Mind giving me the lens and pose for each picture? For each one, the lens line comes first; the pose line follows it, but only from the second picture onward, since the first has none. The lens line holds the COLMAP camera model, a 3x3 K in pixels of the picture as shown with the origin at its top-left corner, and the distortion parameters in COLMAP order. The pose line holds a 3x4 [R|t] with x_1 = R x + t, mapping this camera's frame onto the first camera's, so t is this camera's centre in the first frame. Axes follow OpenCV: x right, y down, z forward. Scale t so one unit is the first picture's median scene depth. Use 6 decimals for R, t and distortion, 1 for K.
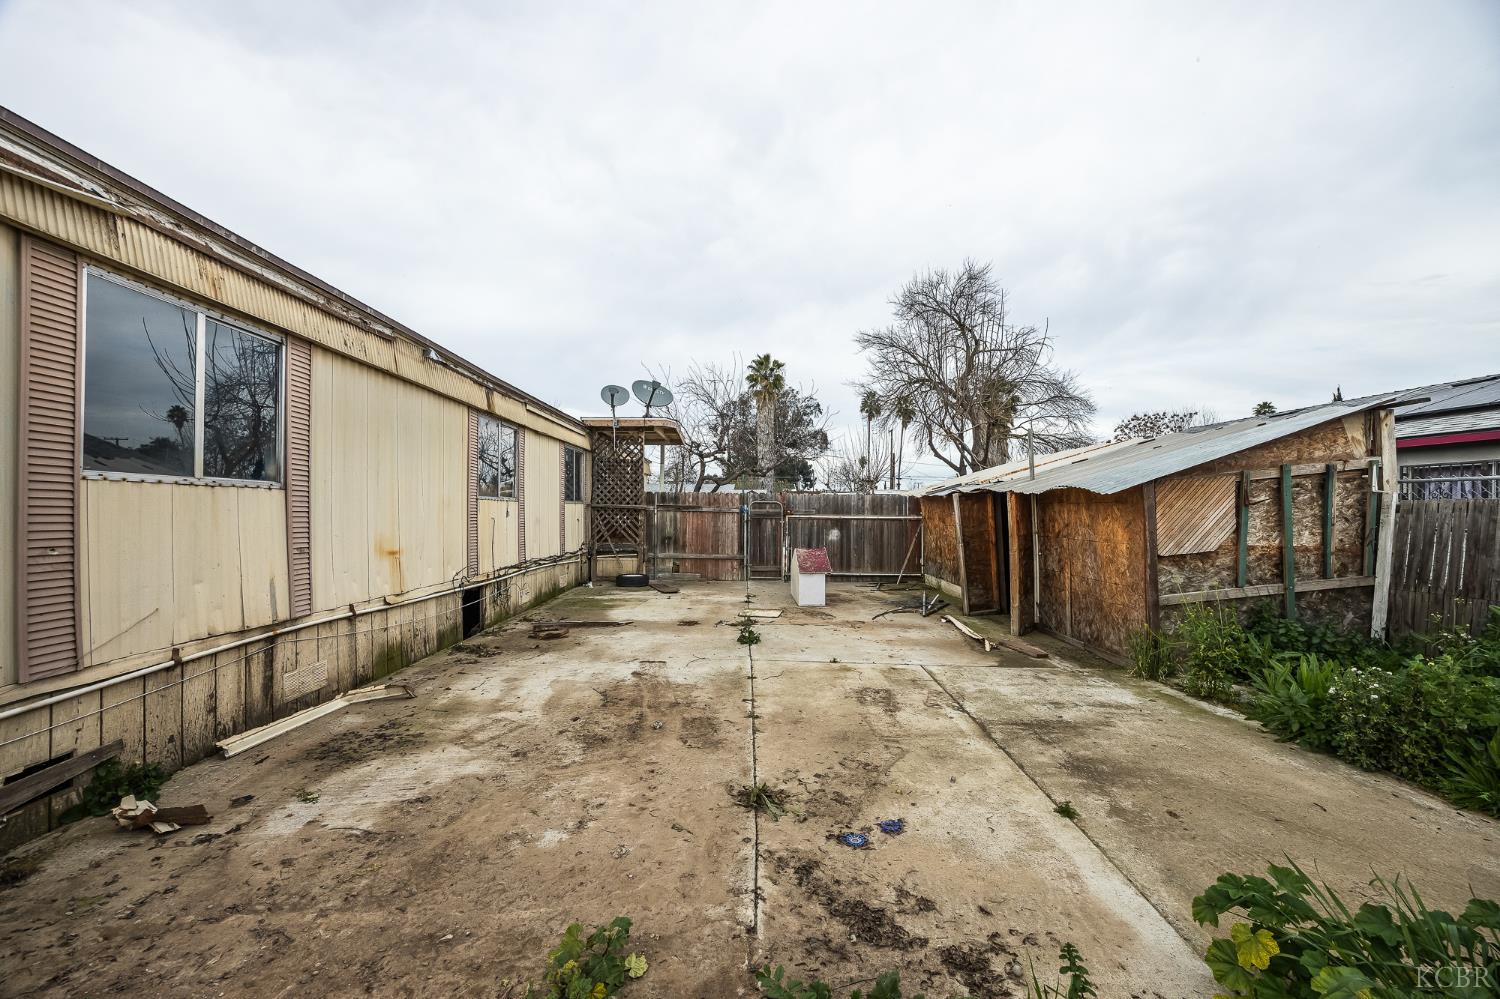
lens RADIAL K [[568.8, 0, 745.4], [0, 568.8, 502.4], [0, 0, 1]] dist [-0.000781, -0.000071]
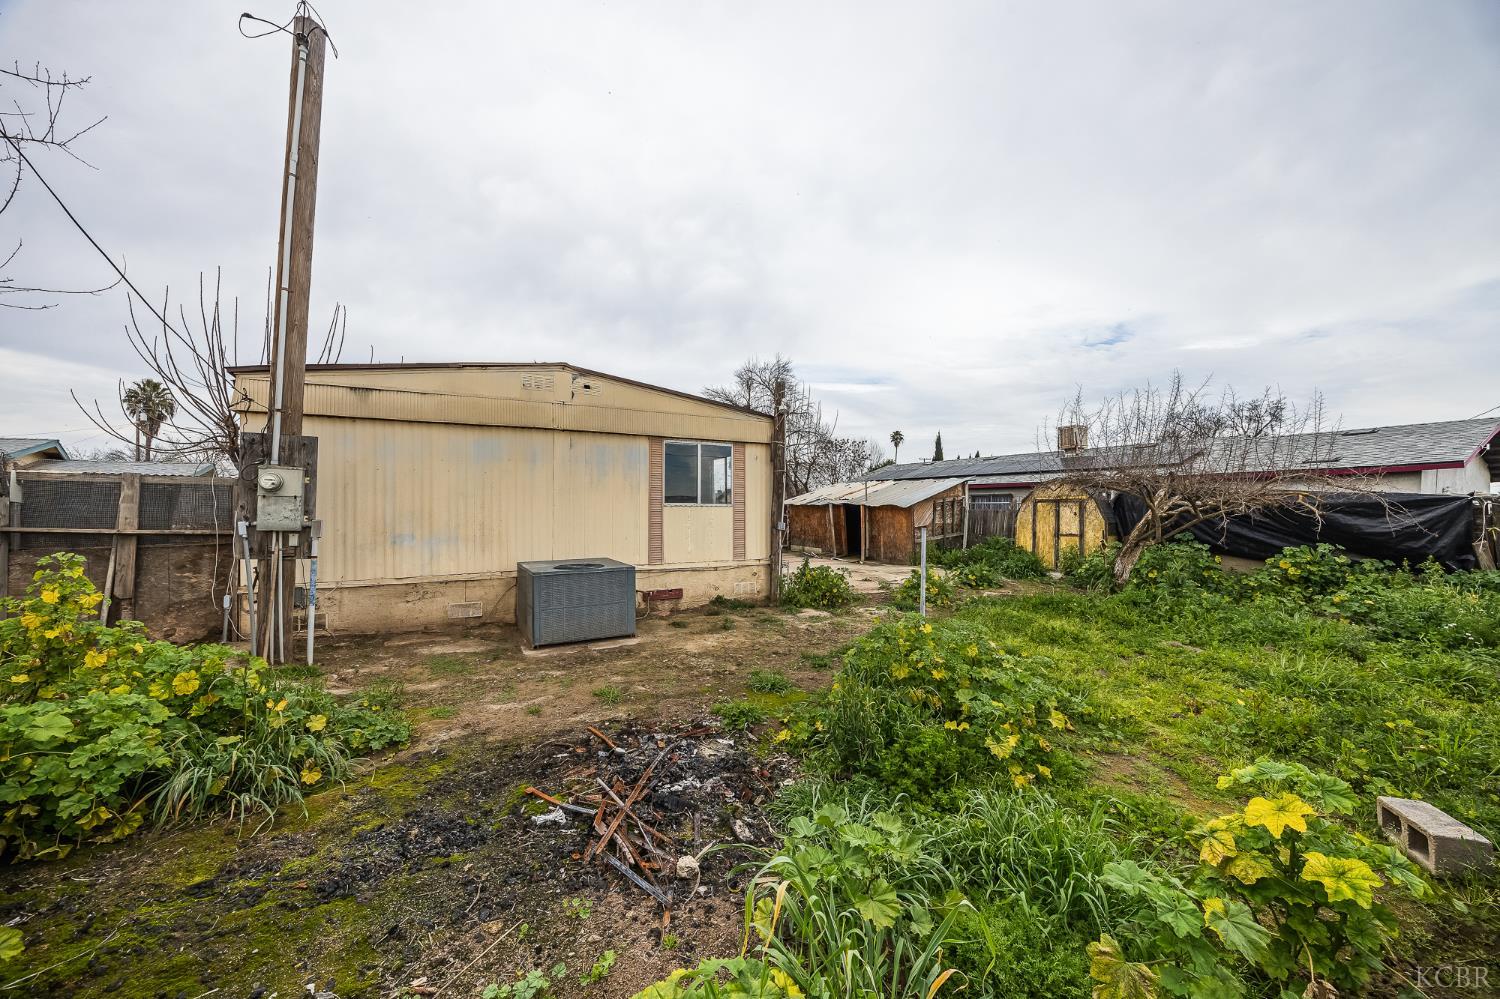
lens RADIAL K [[568.8, 0, 753.9], [0, 568.8, 499.4], [0, 0, 1]] dist [-0.000781, -0.000071]
pose [[0.877580, 0.007471, 0.479372, -0.686031], [-0.006199, 0.999972, -0.004236, -0.017310], [-0.479390, 0.000746, 0.877602, -0.583420]]
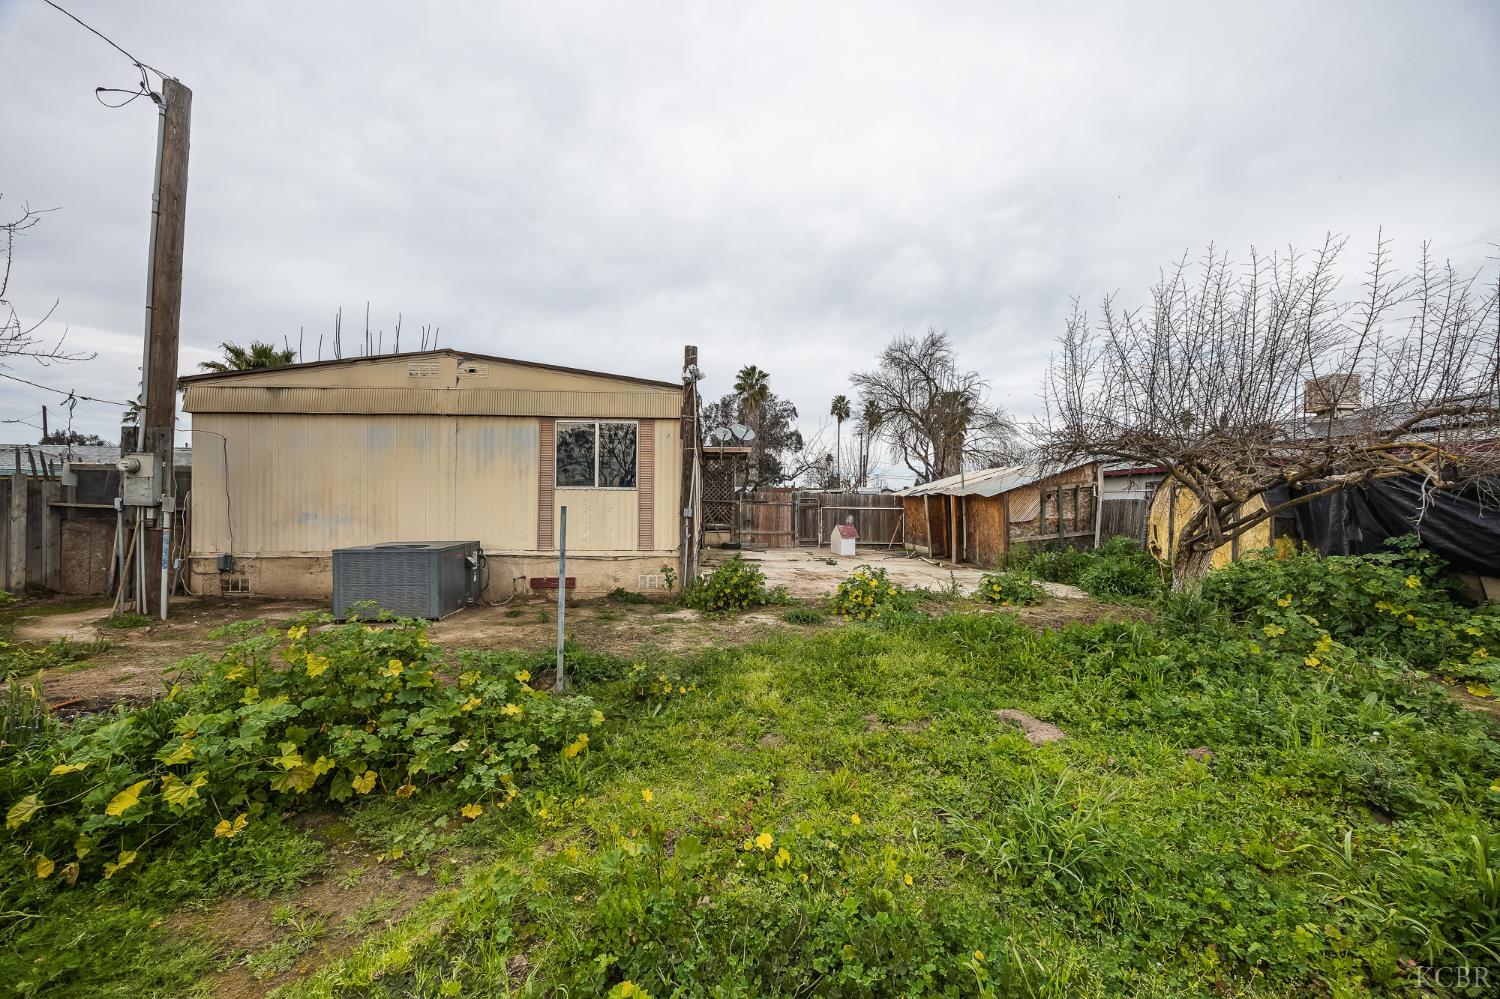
lens RADIAL K [[568.8, 0, 747.3], [0, 568.8, 499.4], [0, 0, 1]] dist [-0.000781, -0.000071]
pose [[0.997785, 0.004085, 0.066391, -0.243755], [-0.004267, 0.999988, 0.002598, -0.001960], [-0.066379, -0.002876, 0.997790, -0.596181]]
